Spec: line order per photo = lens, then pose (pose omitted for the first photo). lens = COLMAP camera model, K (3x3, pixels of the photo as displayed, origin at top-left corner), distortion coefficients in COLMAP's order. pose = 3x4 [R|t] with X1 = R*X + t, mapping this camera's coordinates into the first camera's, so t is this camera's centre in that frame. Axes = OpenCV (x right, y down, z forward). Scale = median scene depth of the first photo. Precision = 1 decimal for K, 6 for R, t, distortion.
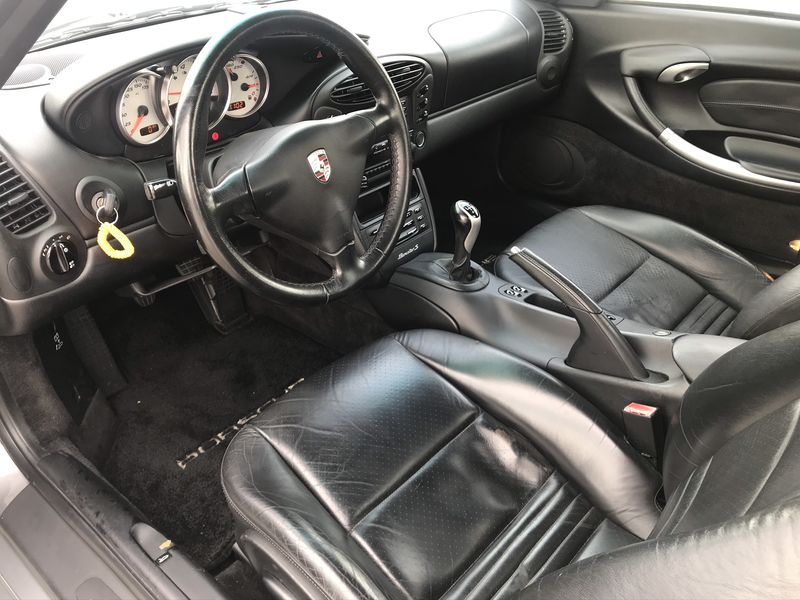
lens RADIAL K [[657.2, 0, 400.0], [0, 657.2, 300.0], [0, 0, 1]] dist [0.002289, 0.000494]
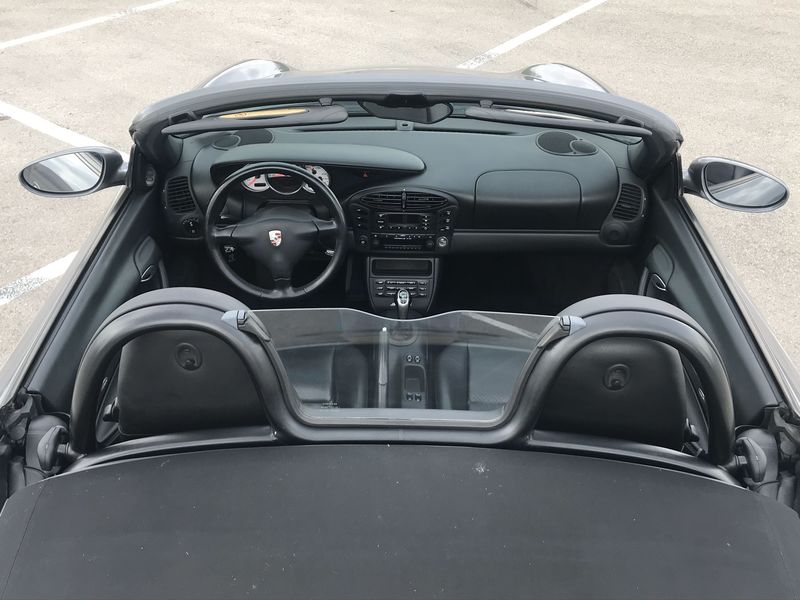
lens RADIAL K [[795.8, 0, 400.0], [0, 795.8, 300.0], [0, 0, 1]] dist [0.001028, 0.000251]
pose [[0.659965, 0.464022, -0.590872, 1.512188], [-0.433047, 0.877626, 0.205530, -0.637935], [0.613935, 0.120232, 0.780146, -0.599708]]
